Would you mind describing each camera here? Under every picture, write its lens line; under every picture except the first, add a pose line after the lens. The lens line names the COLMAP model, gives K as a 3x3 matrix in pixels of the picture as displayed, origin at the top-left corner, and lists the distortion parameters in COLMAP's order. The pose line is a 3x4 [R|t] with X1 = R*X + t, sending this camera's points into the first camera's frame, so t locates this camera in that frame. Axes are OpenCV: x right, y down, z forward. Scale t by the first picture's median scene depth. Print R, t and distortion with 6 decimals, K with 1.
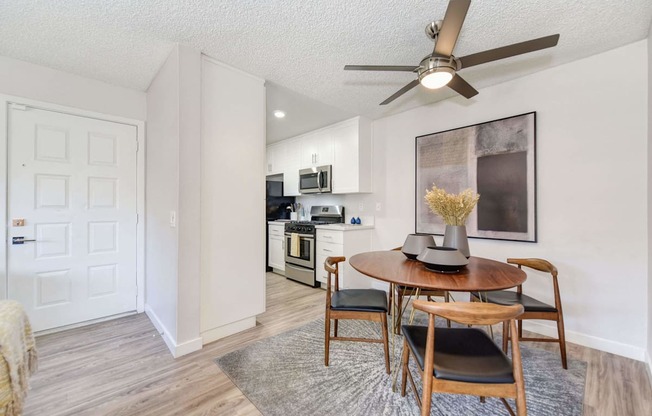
lens RADIAL K [[264.3, 0, 328.6], [0, 264.3, 209.0], [0, 0, 1]] dist [-0.004263, -0.000154]
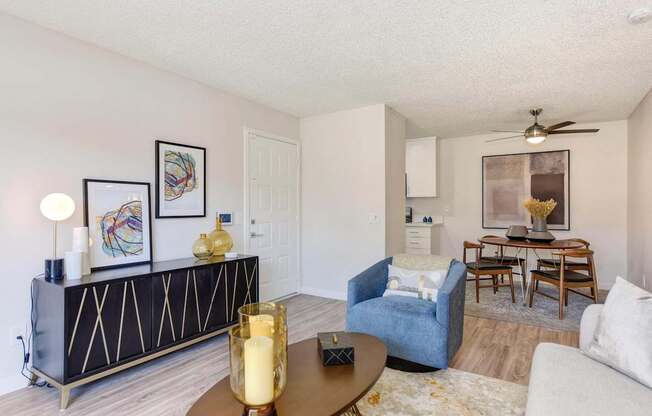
lens RADIAL K [[350.3, 0, 325.2], [0, 350.3, 208.4], [0, 0, 1]] dist [0.000444, 0.000191]
pose [[0.976748, -0.005158, 0.214327, -1.059308], [0.005104, 0.999987, 0.000808, -0.016165], [-0.214328, 0.000304, 0.976762, -0.728146]]
